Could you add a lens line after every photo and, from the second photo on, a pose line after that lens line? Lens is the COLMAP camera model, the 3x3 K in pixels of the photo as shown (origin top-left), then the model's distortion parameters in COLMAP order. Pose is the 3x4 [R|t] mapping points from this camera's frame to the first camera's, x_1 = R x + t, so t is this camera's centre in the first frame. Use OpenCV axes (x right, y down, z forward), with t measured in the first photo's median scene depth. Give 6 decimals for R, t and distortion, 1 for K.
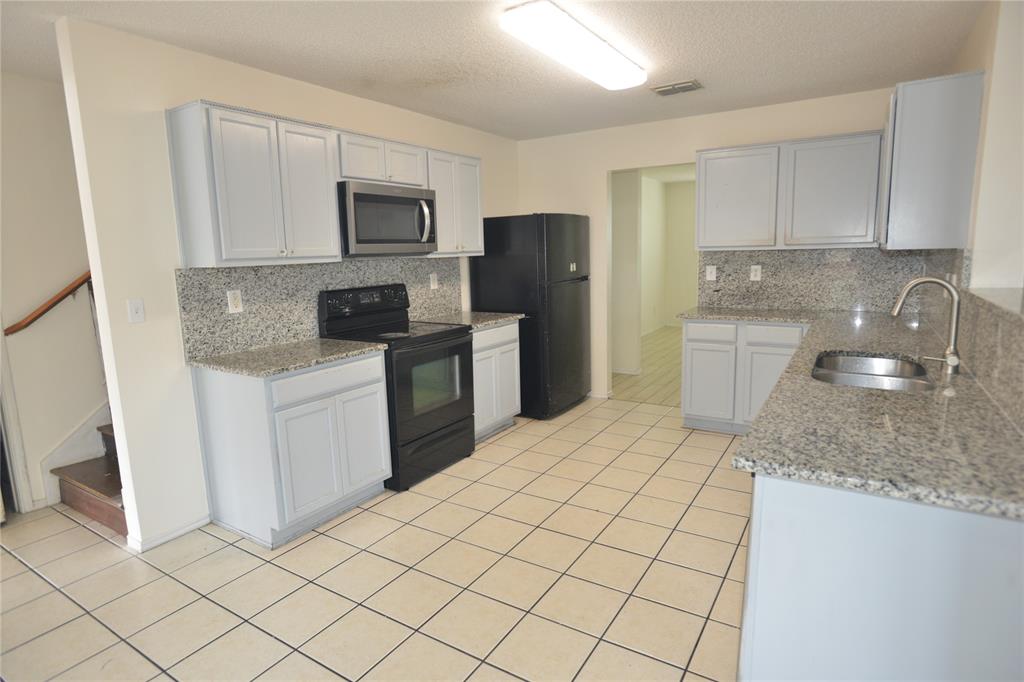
lens RADIAL K [[551.1, 0, 516.7], [0, 551.1, 337.8], [0, 0, 1]] dist [-0.023209, 0.001955]
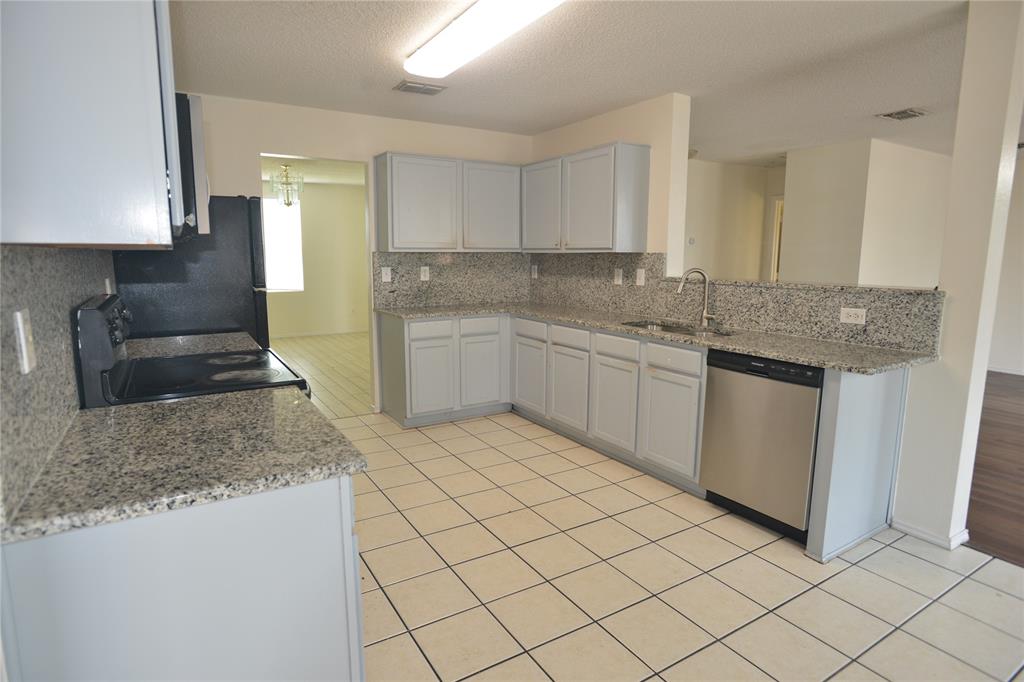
lens RADIAL K [[551.1, 0, 514.9], [0, 551.1, 340.1], [0, 0, 1]] dist [-0.023209, 0.001955]
pose [[0.416499, -0.117626, 0.901495, -0.495137], [0.123706, 0.989705, 0.071983, -0.043612], [-0.900680, 0.081539, 0.426762, 0.381203]]
